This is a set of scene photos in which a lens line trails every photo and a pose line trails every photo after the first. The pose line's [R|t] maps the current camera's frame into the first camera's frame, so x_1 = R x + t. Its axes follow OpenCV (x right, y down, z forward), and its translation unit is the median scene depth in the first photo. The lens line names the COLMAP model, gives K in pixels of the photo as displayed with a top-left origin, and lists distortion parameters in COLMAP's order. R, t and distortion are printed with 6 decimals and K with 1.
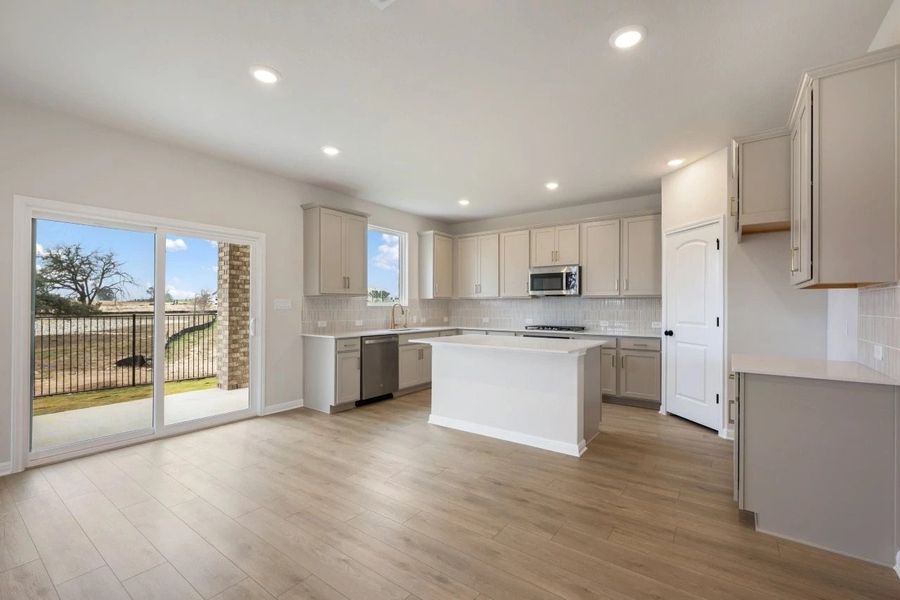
lens RADIAL K [[389.1, 0, 450.7], [0, 389.1, 306.2], [0, 0, 1]] dist [-0.000140, -0.000050]
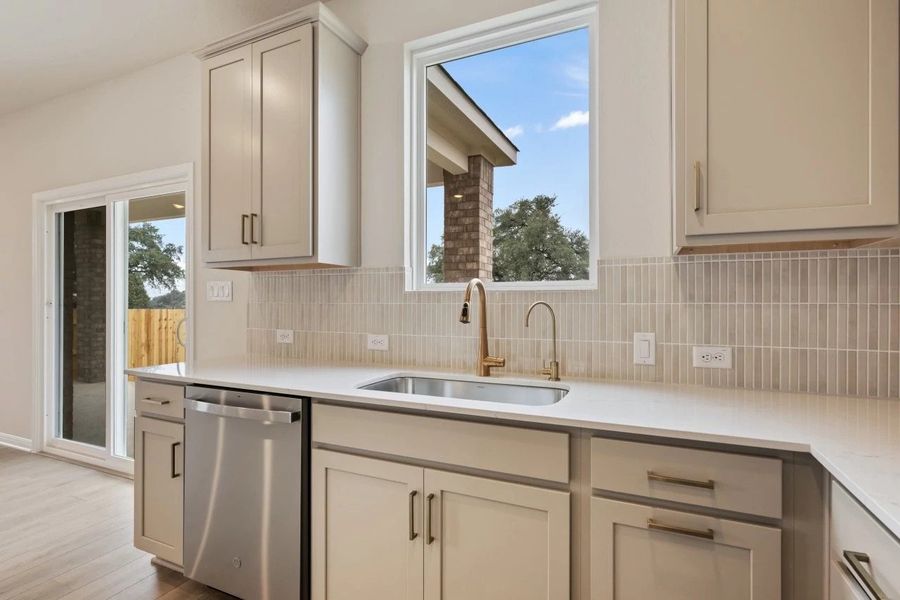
lens RADIAL K [[447.5, 0, 448.9], [0, 447.5, 295.8], [0, 0, 1]] dist [-0.011531, 0.002900]
pose [[0.194759, -0.017608, -0.980693, 0.177544], [-0.000057, 0.999839, -0.017963, 0.010193], [0.980851, 0.003554, 0.194726, 1.060652]]
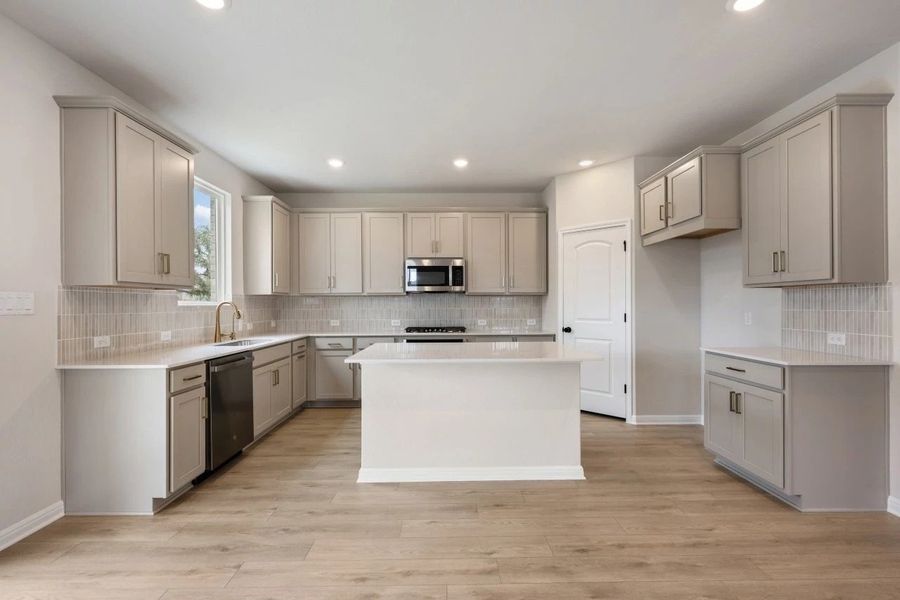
lens RADIAL K [[402.2, 0, 450.6], [0, 402.2, 304.6], [0, 0, 1]] dist [-0.001604, -0.000610]
pose [[0.798746, -0.007037, 0.601627, -0.275907], [0.006939, 0.999973, 0.002483, -0.001560], [-0.601628, 0.002192, 0.798774, 0.295219]]
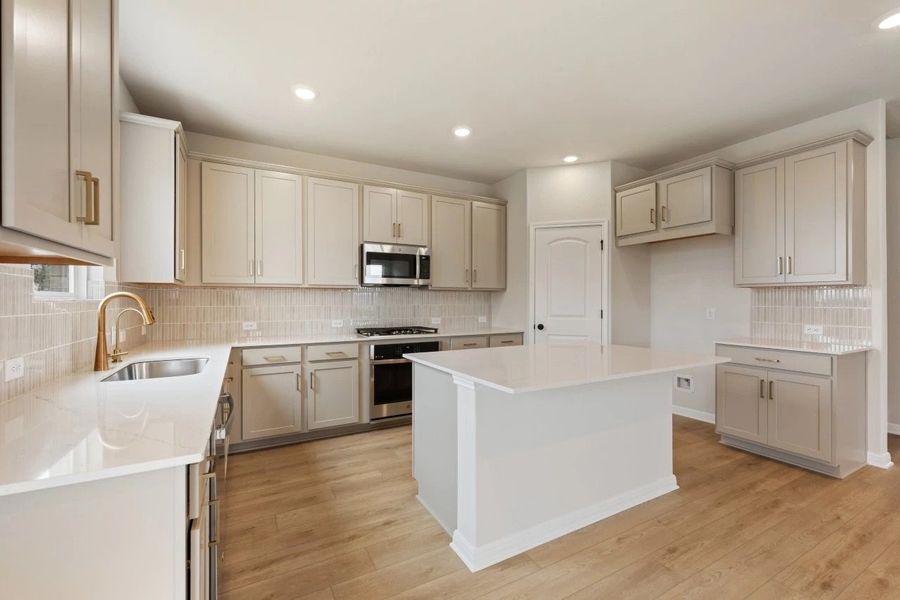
lens RADIAL K [[379.4, 0, 450.5], [0, 379.4, 300.5], [0, 0, 1]] dist [0.000992, -0.000686]
pose [[0.423682, -0.003594, 0.905804, -0.364433], [0.000745, 0.999993, 0.003619, -0.002250], [-0.905811, -0.000858, 0.423682, 0.688810]]
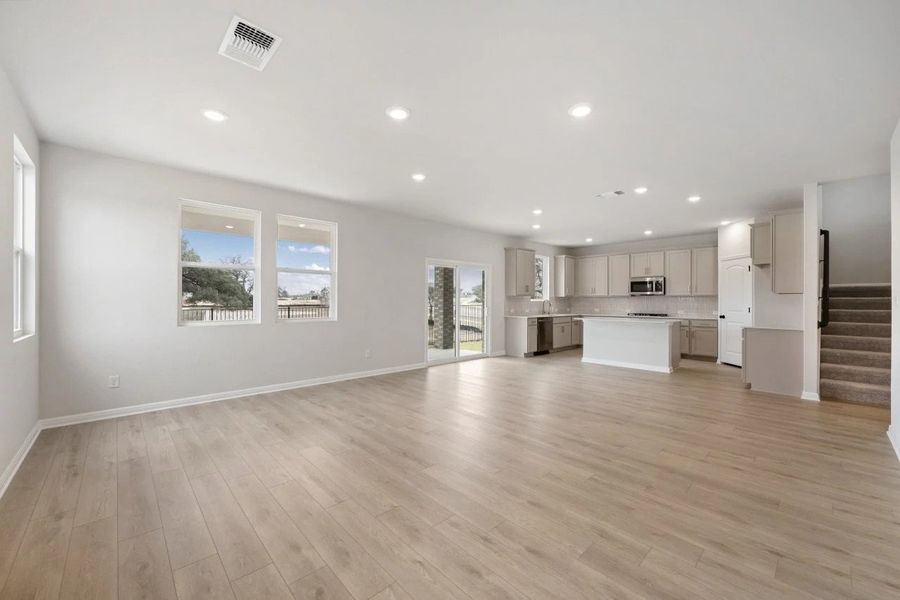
lens RADIAL K [[356.8, 0, 449.5], [0, 356.8, 298.9], [0, 0, 1]] dist [0.000193, -0.000242]
pose [[0.982726, -0.000417, -0.185069, -0.304045], [-0.000635, 0.999984, -0.005629, -0.001677], [0.185068, 0.005649, 0.982709, -0.703132]]
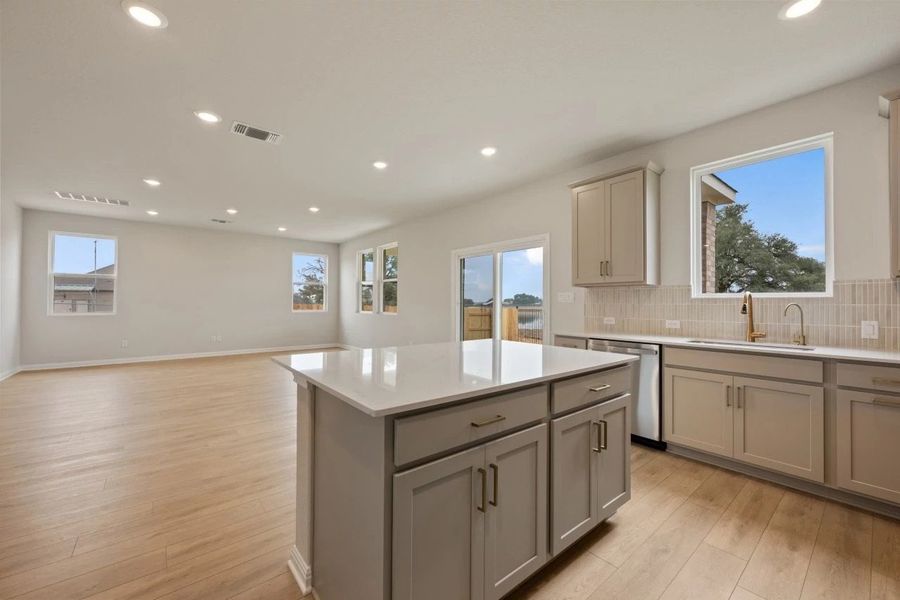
lens RADIAL K [[356.8, 0, 448.0], [0, 356.8, 297.7], [0, 0, 1]] dist [0.000193, -0.000242]
pose [[-0.256930, -0.019041, -0.966242, 0.482659], [-0.005766, 0.999818, -0.018169, 0.012351], [0.966413, 0.000903, -0.256993, 0.848072]]
